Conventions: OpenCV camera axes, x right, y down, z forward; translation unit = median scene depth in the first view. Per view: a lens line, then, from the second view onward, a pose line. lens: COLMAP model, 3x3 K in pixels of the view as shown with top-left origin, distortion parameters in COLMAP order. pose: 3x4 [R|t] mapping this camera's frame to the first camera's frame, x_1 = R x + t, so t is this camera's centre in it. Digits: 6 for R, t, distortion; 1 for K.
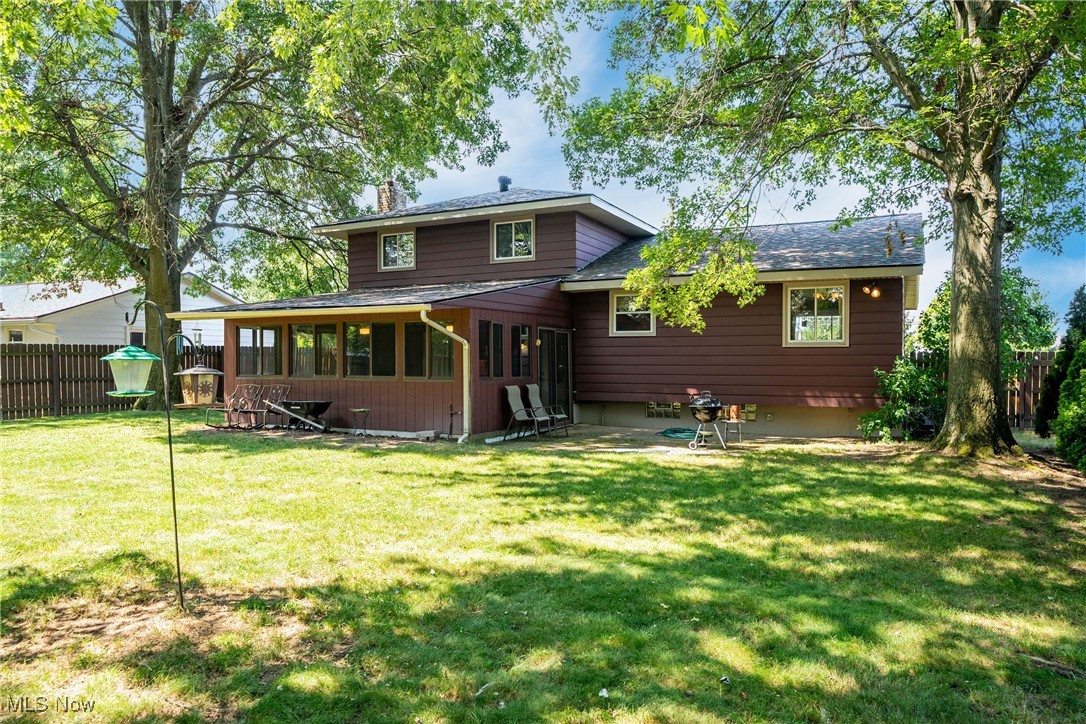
lens RADIAL K [[717.5, 0, 543.0], [0, 717.5, 362.0], [0, 0, 1]] dist [0.002636, 0.003517]
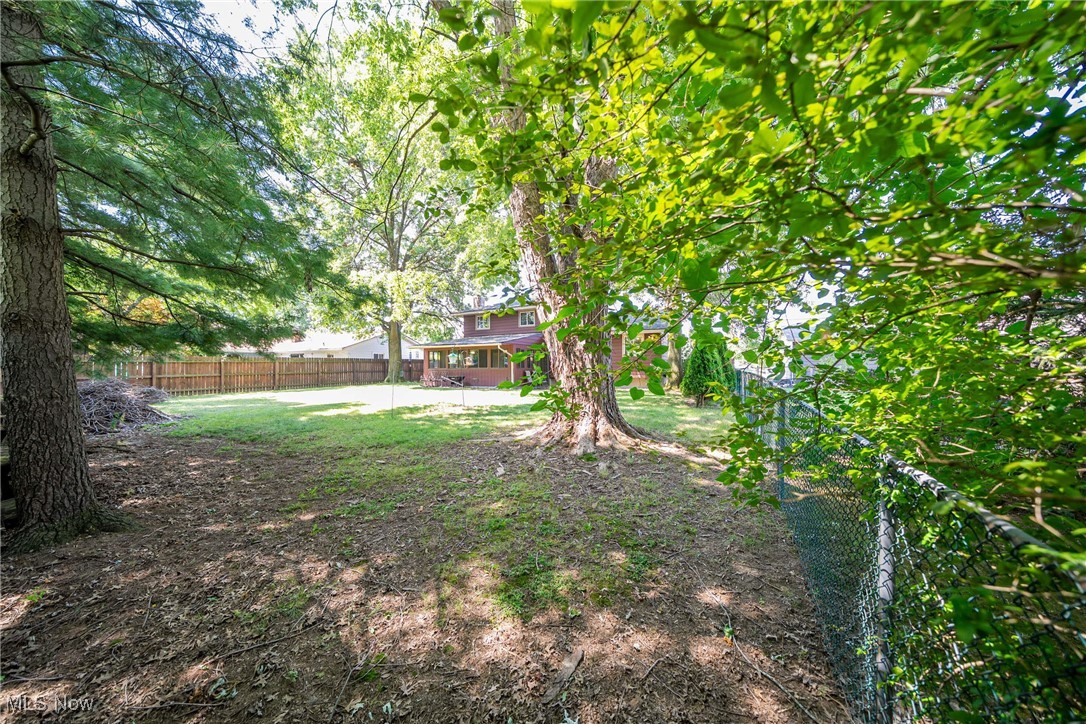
lens RADIAL K [[364.1, 0, 541.2], [0, 364.1, 363.3], [0, 0, 1]] dist [-0.001500, -0.000203]
pose [[0.999934, -0.008107, 0.008182, 0.000851], [0.008237, 0.999838, -0.015996, 0.027069], [-0.008051, 0.016062, 0.999839, -0.457179]]
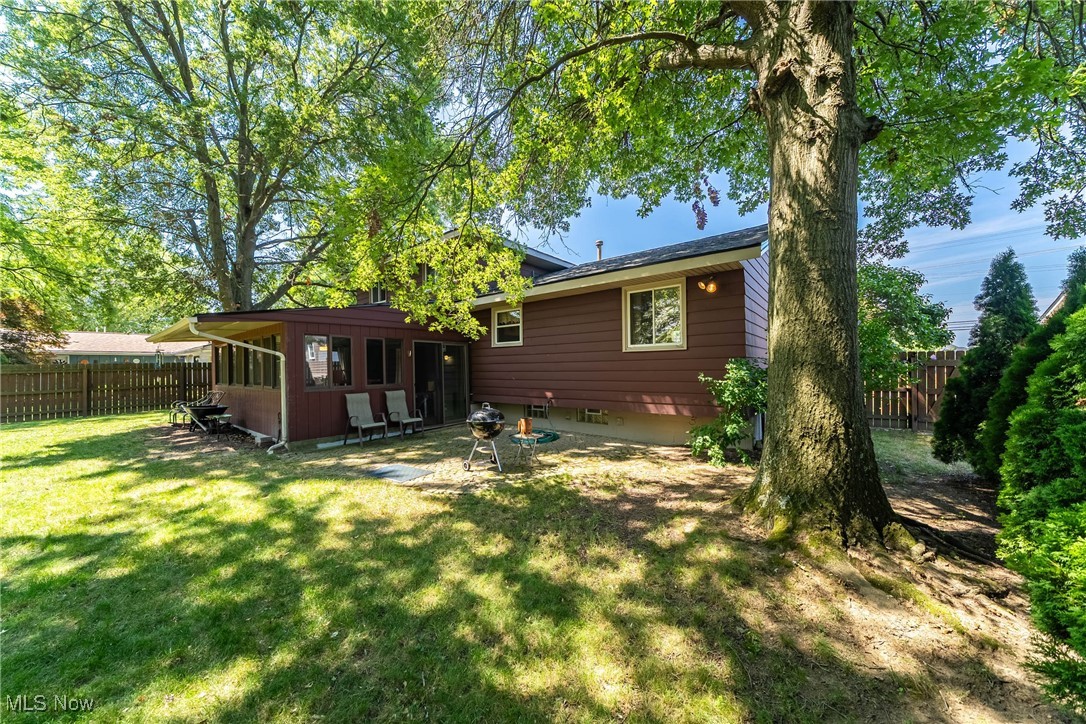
lens RADIAL K [[364.1, 0, 541.2], [0, 364.1, 363.3], [0, 0, 1]] dist [-0.001500, -0.000203]
pose [[0.976692, -0.018822, -0.213818, 0.343331], [0.017150, 0.999806, -0.009673, -0.002538], [0.213959, 0.005781, 0.976826, 0.506127]]
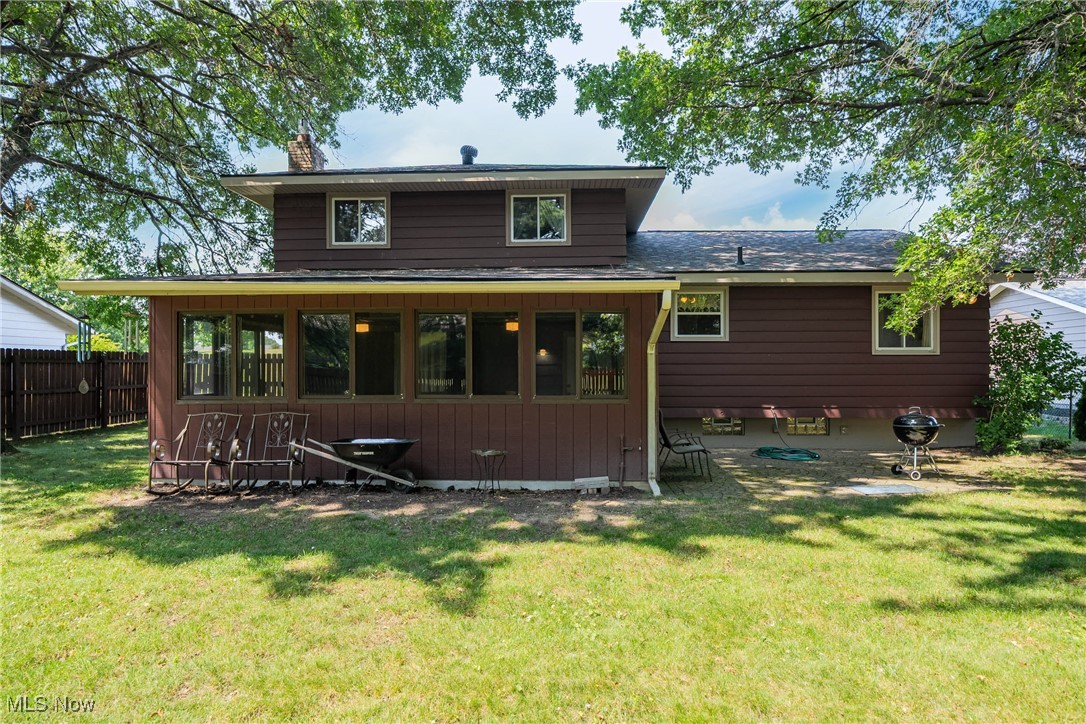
lens RADIAL K [[628.3, 0, 543.0], [0, 628.3, 362.0], [0, 0, 1]] dist [-0.003330, -0.001276]
pose [[0.907617, 0.003120, 0.419788, -0.400962], [0.004269, 0.999852, -0.016660, 0.000245], [-0.419778, 0.016913, 0.907469, 0.459041]]
